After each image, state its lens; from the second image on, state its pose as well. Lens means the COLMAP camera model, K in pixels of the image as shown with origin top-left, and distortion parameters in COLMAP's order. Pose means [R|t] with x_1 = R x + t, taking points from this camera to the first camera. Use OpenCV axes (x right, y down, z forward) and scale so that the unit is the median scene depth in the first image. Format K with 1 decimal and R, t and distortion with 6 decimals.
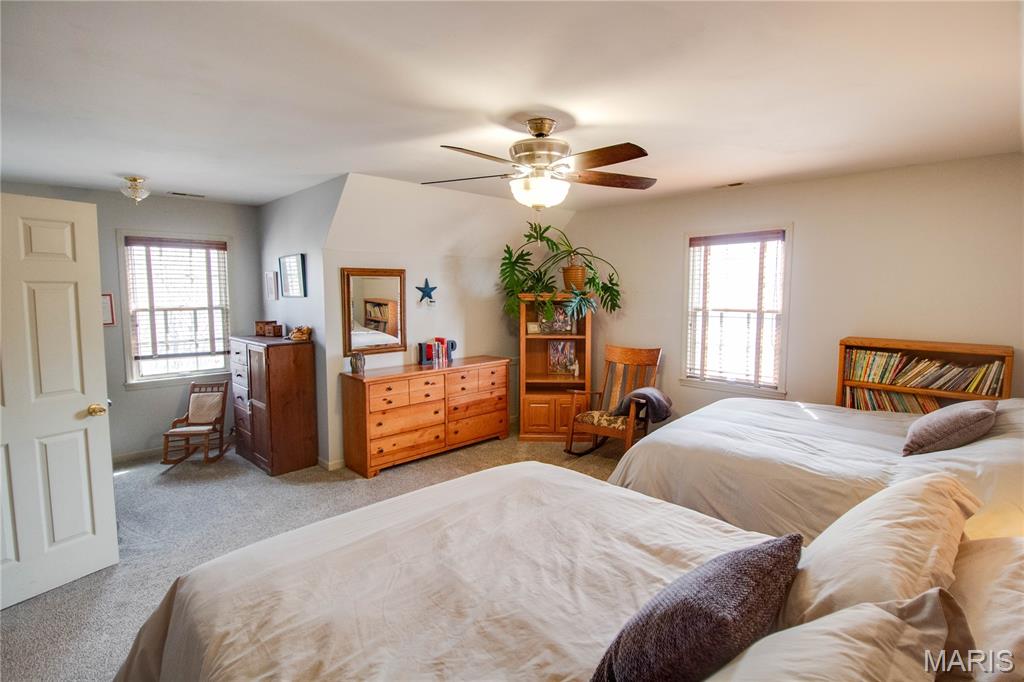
lens RADIAL K [[490.9, 0, 510.7], [0, 490.9, 328.8], [0, 0, 1]] dist [-0.012568, -0.005524]
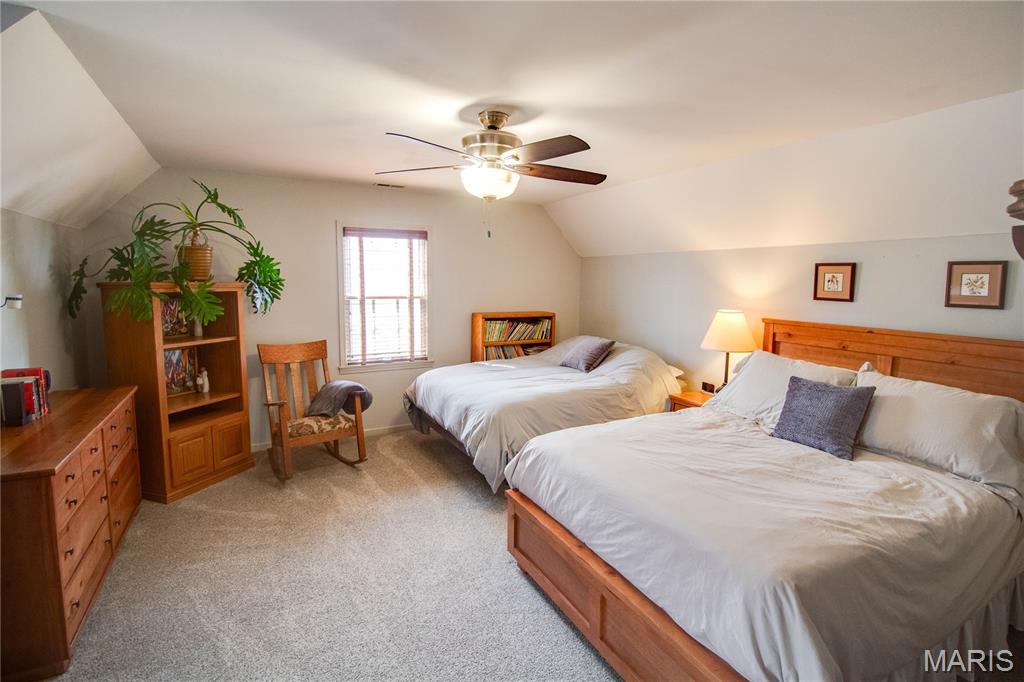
lens RADIAL K [[490.9, 0, 510.7], [0, 490.9, 328.8], [0, 0, 1]] dist [-0.012568, -0.005524]
pose [[0.269141, -0.082231, 0.959584, -0.586490], [0.072296, 0.995262, 0.065012, -0.020119], [-0.960384, 0.051877, 0.273811, 0.451369]]
